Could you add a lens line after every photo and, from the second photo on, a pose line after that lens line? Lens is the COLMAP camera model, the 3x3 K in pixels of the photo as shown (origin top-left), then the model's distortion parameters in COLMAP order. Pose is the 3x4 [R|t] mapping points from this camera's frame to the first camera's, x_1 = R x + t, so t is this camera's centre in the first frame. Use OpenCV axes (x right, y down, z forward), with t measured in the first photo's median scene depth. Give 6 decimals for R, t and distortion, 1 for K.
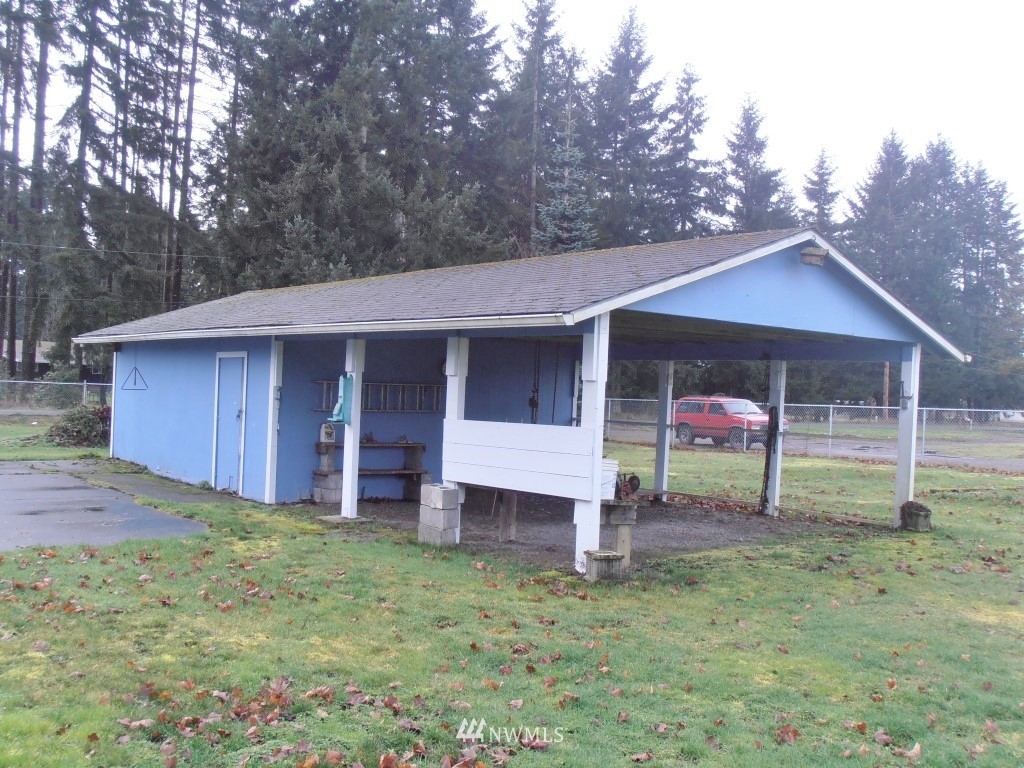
lens RADIAL K [[1093.2, 0, 511.8], [0, 1093.2, 382.4], [0, 0, 1]] dist [-0.054555, 0.000000]
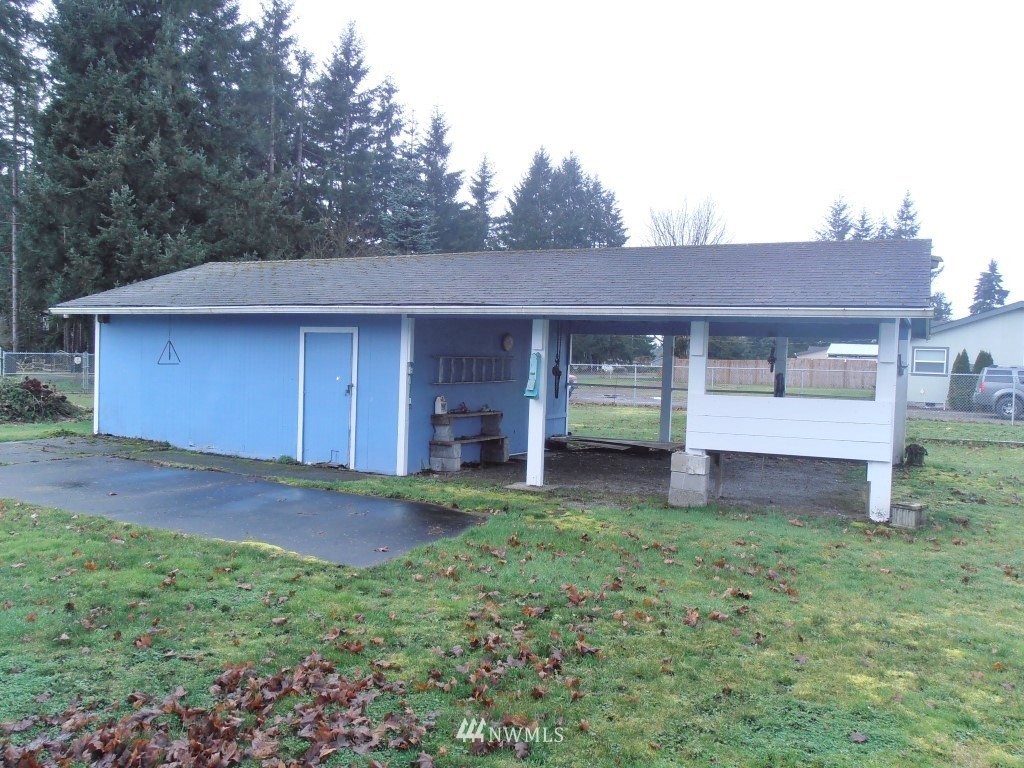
lens RADIAL K [[879.1, 0, 513.3], [0, 879.1, 389.5], [0, 0, 1]] dist [-0.051623, 0.034520]
pose [[0.907734, -0.025610, 0.418764, -0.134897], [0.001135, 0.998281, 0.058592, -0.005478], [-0.419545, -0.052711, 0.906203, 0.057936]]
